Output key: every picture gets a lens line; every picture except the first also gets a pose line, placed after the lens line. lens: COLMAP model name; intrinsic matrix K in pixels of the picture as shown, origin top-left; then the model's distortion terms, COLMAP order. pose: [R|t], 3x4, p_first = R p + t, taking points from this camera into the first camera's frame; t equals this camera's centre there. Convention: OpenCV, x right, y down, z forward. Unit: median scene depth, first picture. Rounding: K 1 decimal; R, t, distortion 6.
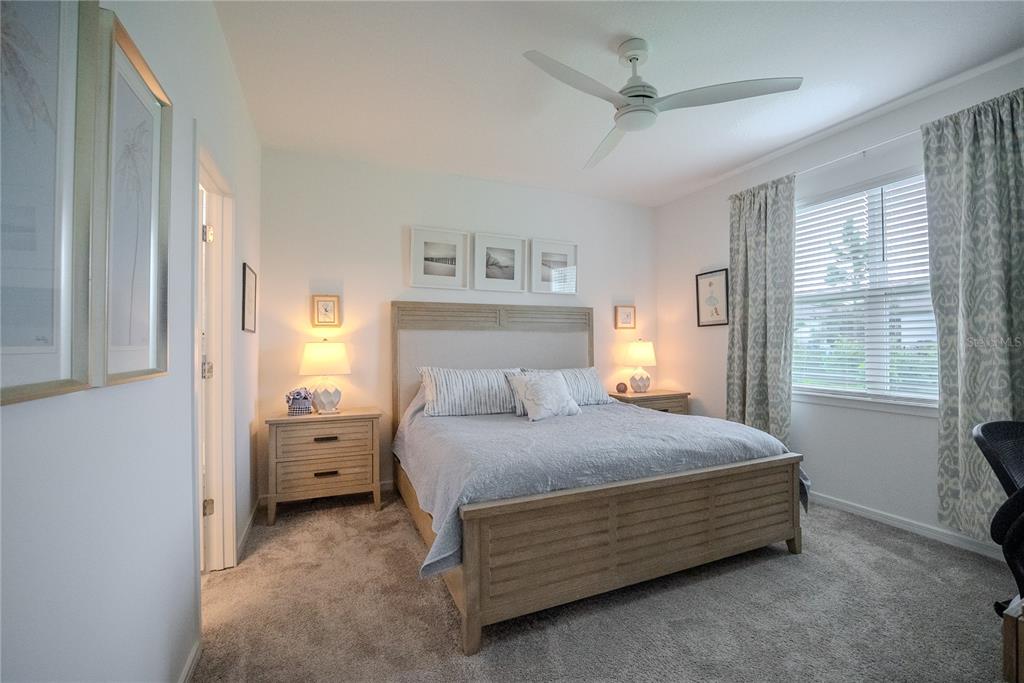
lens RADIAL K [[422.3, 0, 512.0], [0, 422.3, 341.5], [0, 0, 1]] dist [-0.024818, 0.000106]
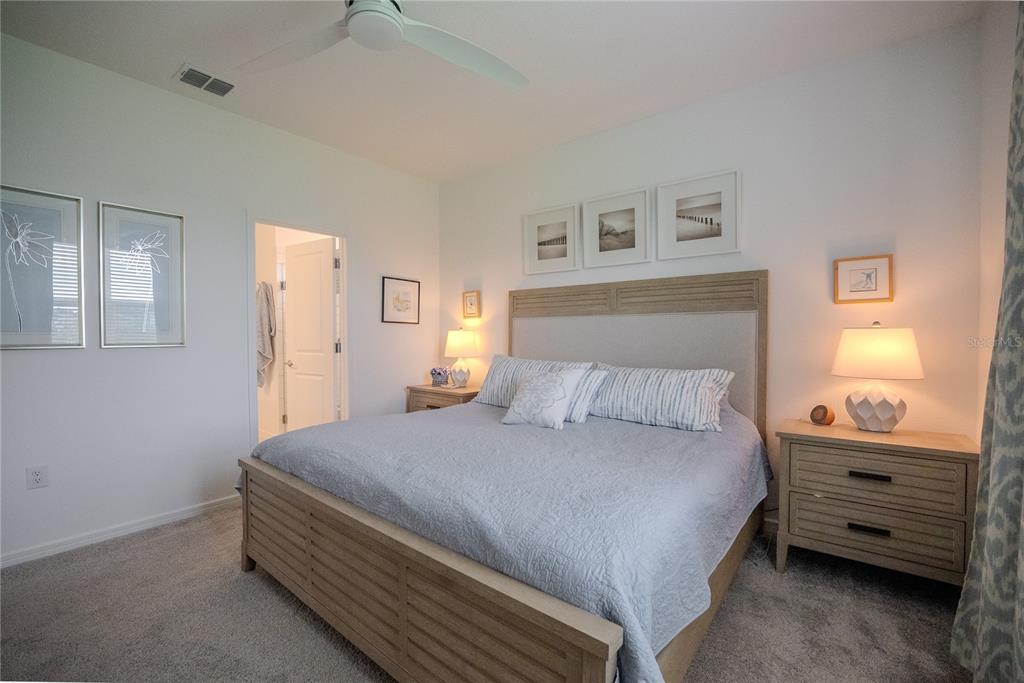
lens RADIAL K [[422.3, 0, 512.0], [0, 422.3, 341.5], [0, 0, 1]] dist [-0.024818, 0.000106]
pose [[0.484536, 0.017590, -0.874594, 0.591890], [0.004034, 0.999742, 0.022342, 0.005897], [0.874762, -0.014353, 0.484340, 0.457345]]
